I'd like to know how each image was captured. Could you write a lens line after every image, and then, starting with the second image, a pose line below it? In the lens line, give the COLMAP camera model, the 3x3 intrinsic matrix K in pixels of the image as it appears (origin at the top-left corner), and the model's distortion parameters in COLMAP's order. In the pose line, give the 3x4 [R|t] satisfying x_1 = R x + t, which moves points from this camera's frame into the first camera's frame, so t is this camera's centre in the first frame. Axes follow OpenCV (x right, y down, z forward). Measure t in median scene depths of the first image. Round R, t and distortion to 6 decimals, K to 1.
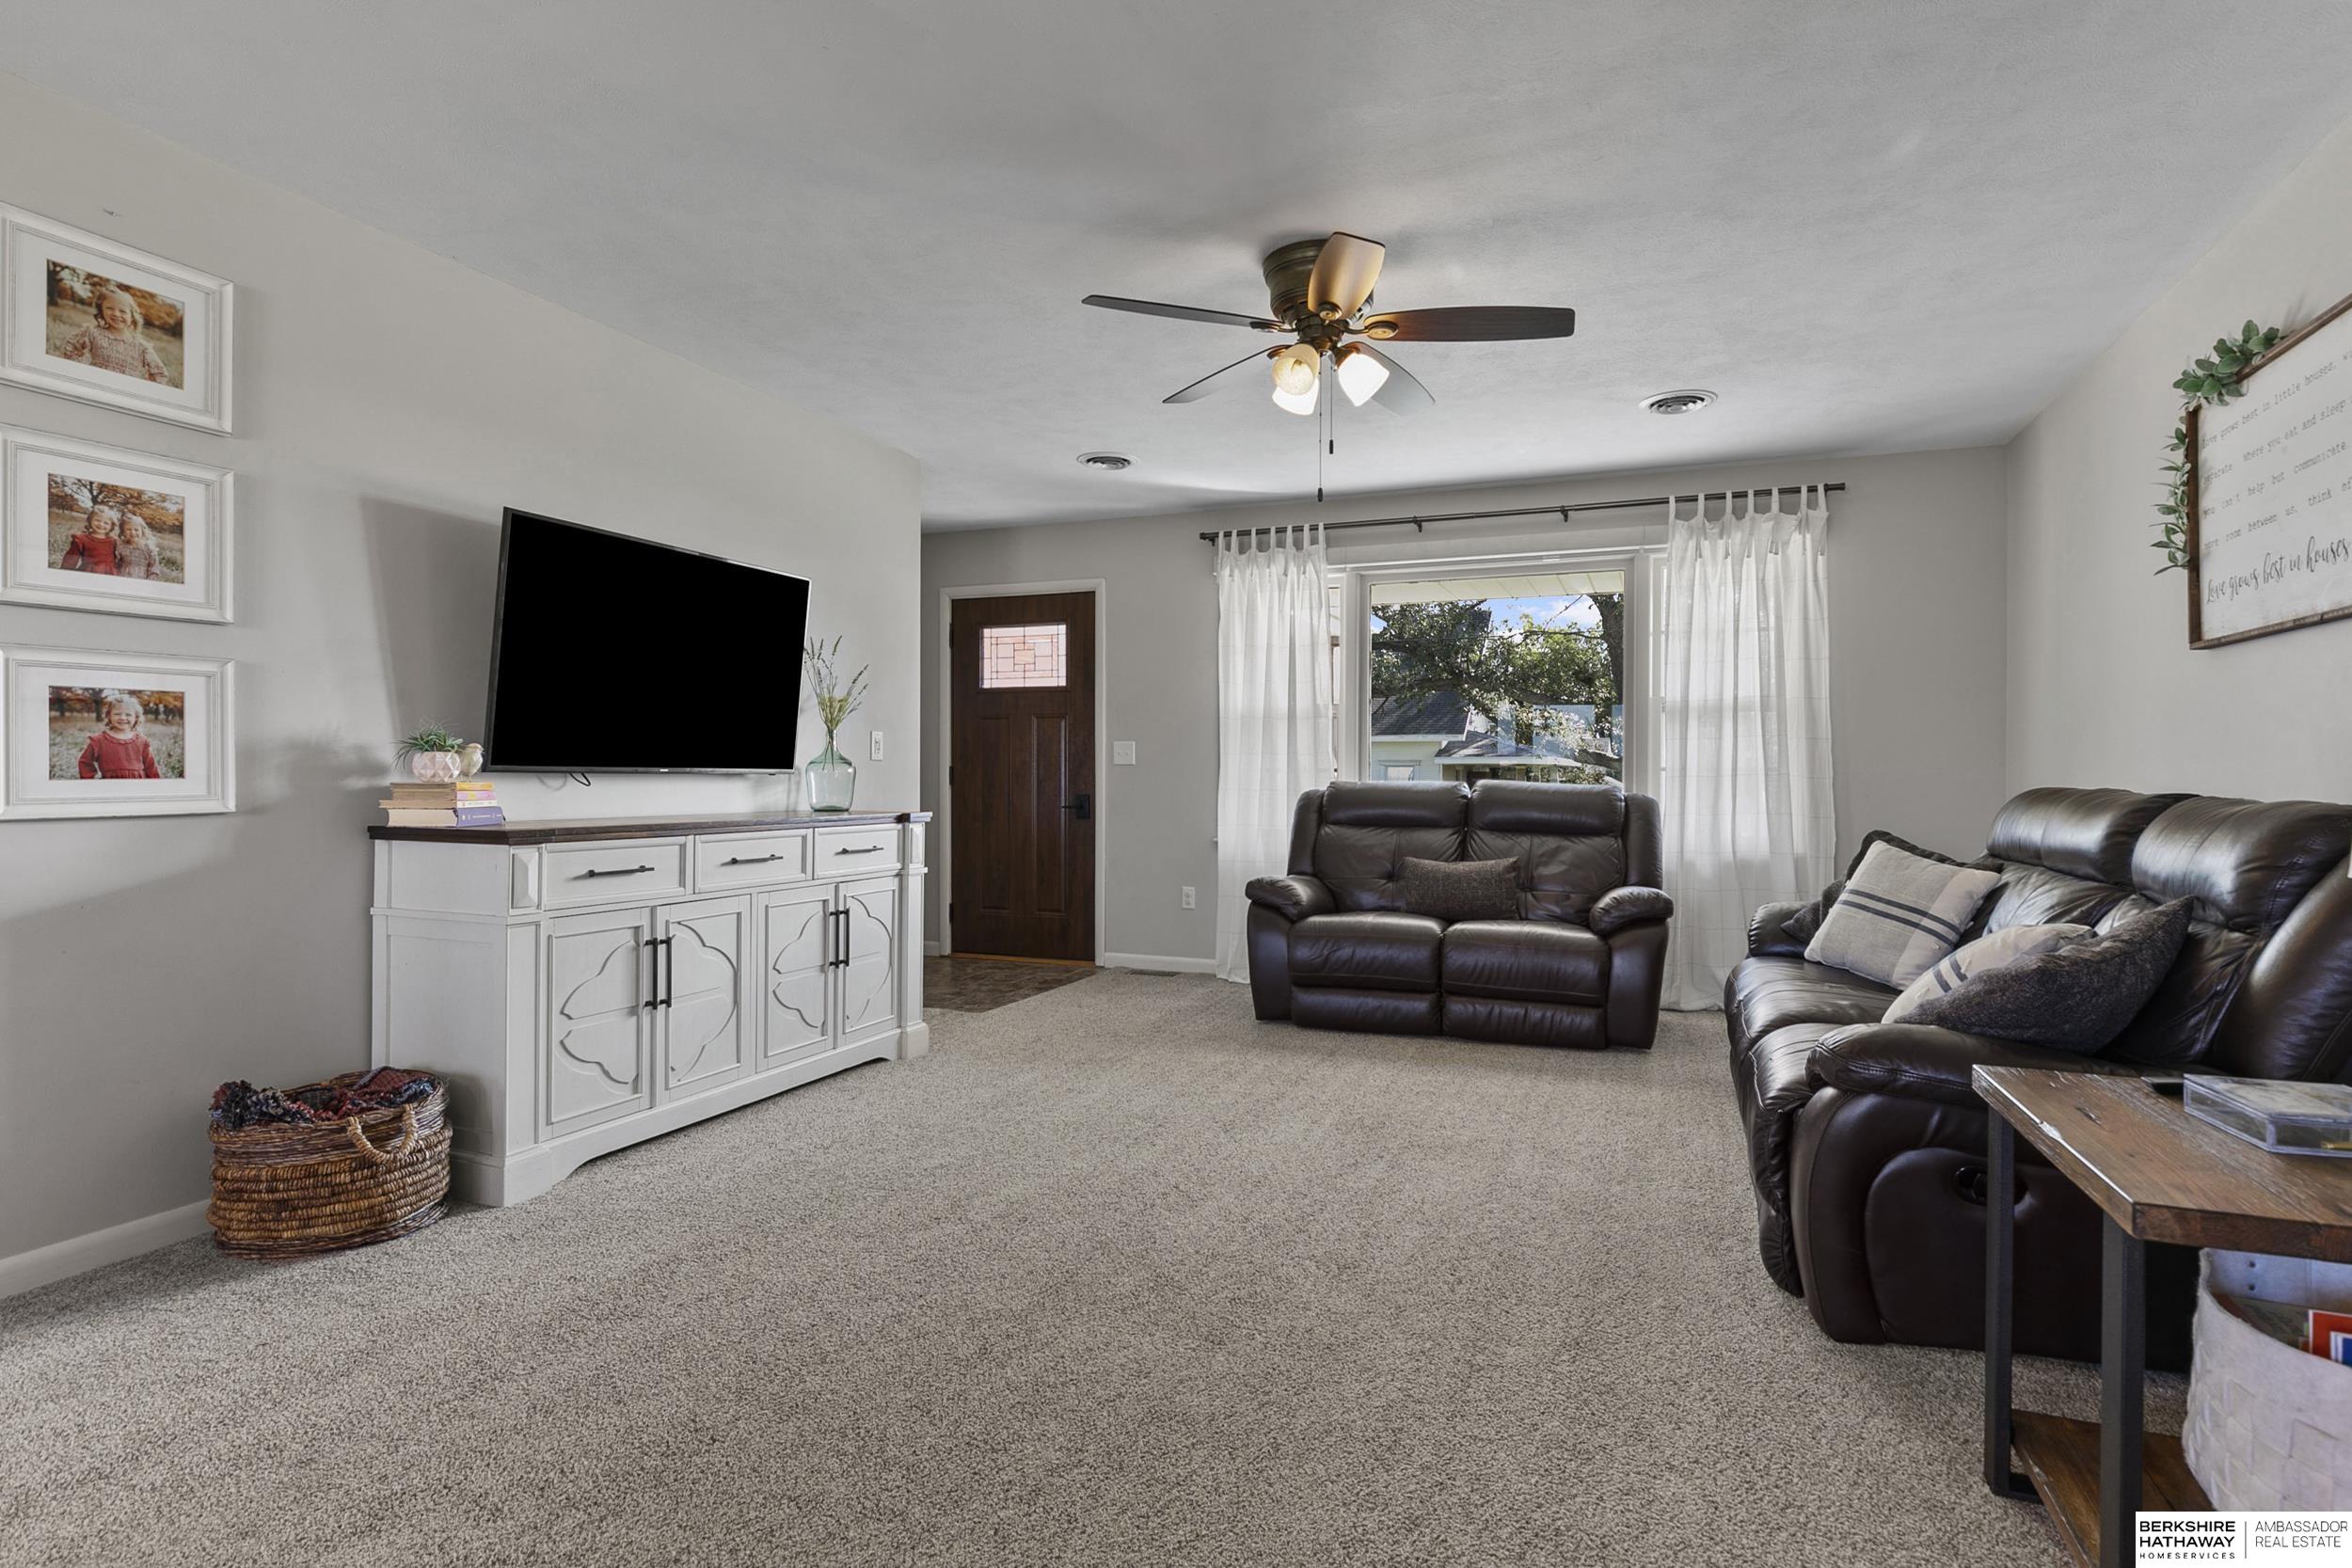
lens RADIAL K [[1204.0, 0, 1205.5], [0, 1204.0, 759.3], [0, 0, 1]] dist [-0.001125, -0.000111]
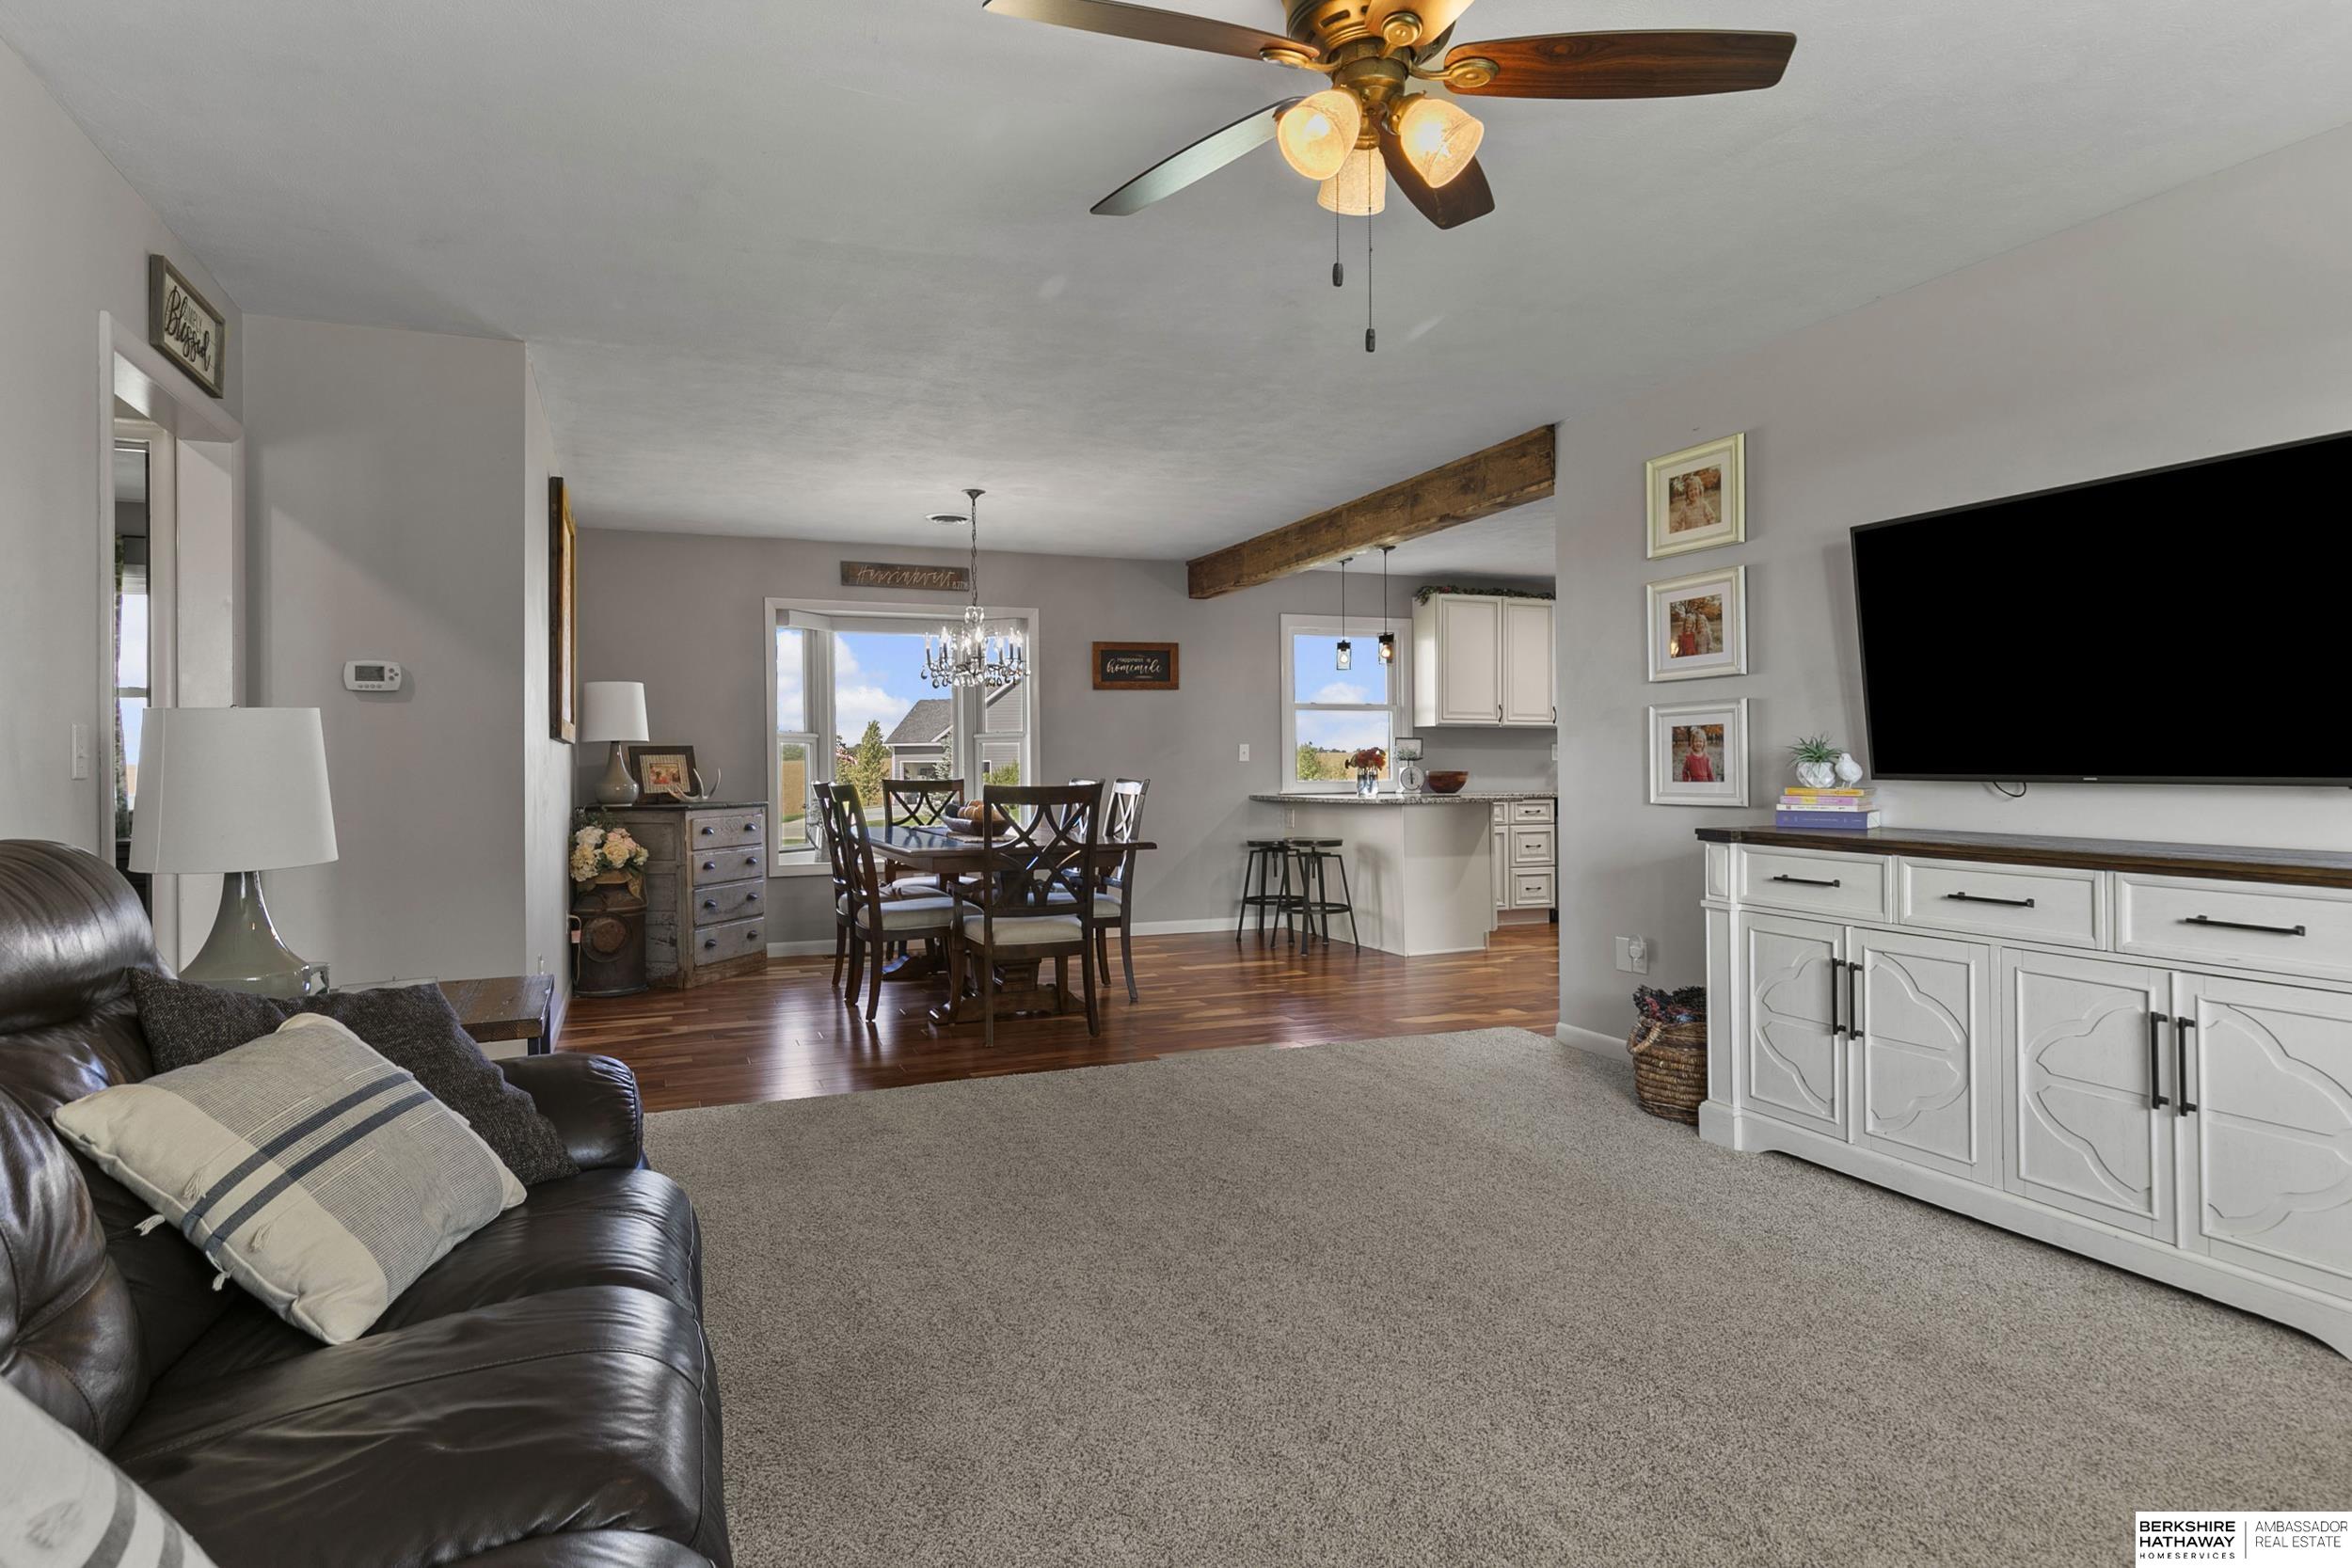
lens RADIAL K [[1322.1, 0, 1189.9], [0, 1322.1, 760.3], [0, 0, 1]] dist [0.002677, 0.000172]
pose [[-0.724460, 0.001294, -0.689315, 0.621782], [0.011882, 0.999873, -0.010611, -0.001438], [0.689214, -0.015878, -0.724384, 1.409612]]
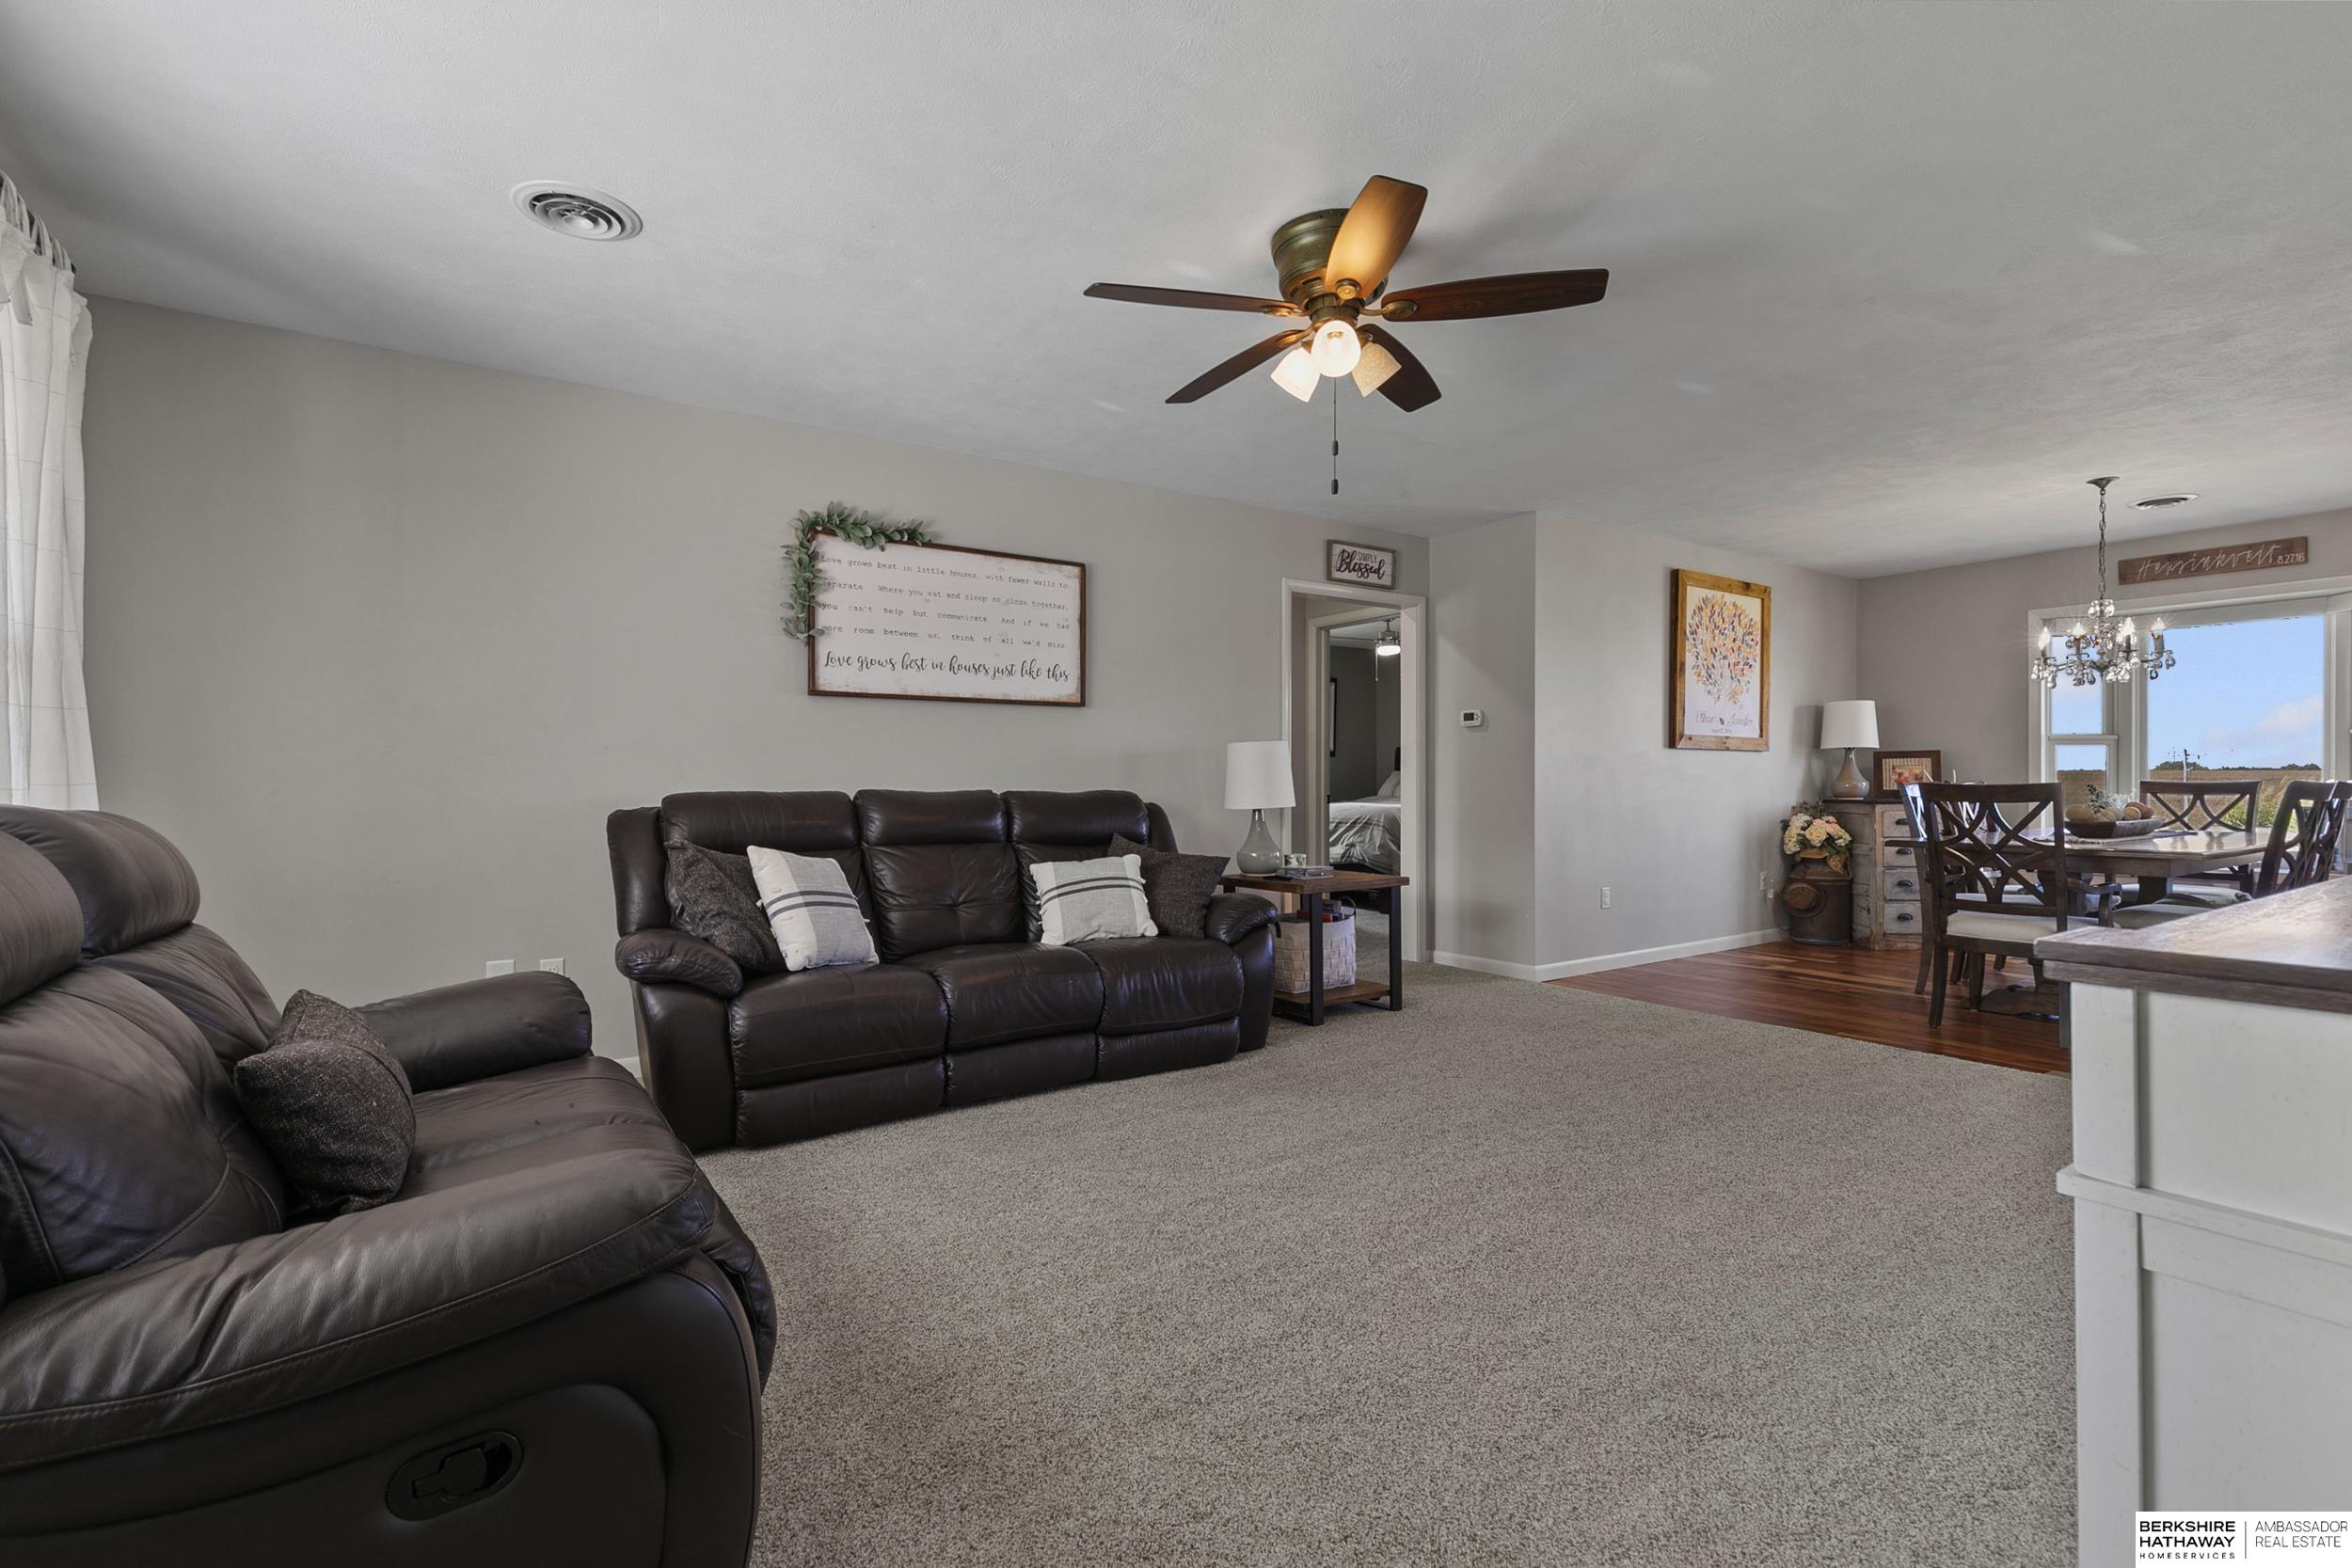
lens RADIAL K [[1046.3, 0, 1201.3], [0, 1046.3, 782.0], [0, 0, 1]] dist [0.001466, 0.000109]
pose [[-0.834577, -0.002484, 0.550886, -0.265429], [-0.004516, 0.999987, -0.002333, 0.015215], [-0.550873, -0.004435, -0.834577, 1.734147]]
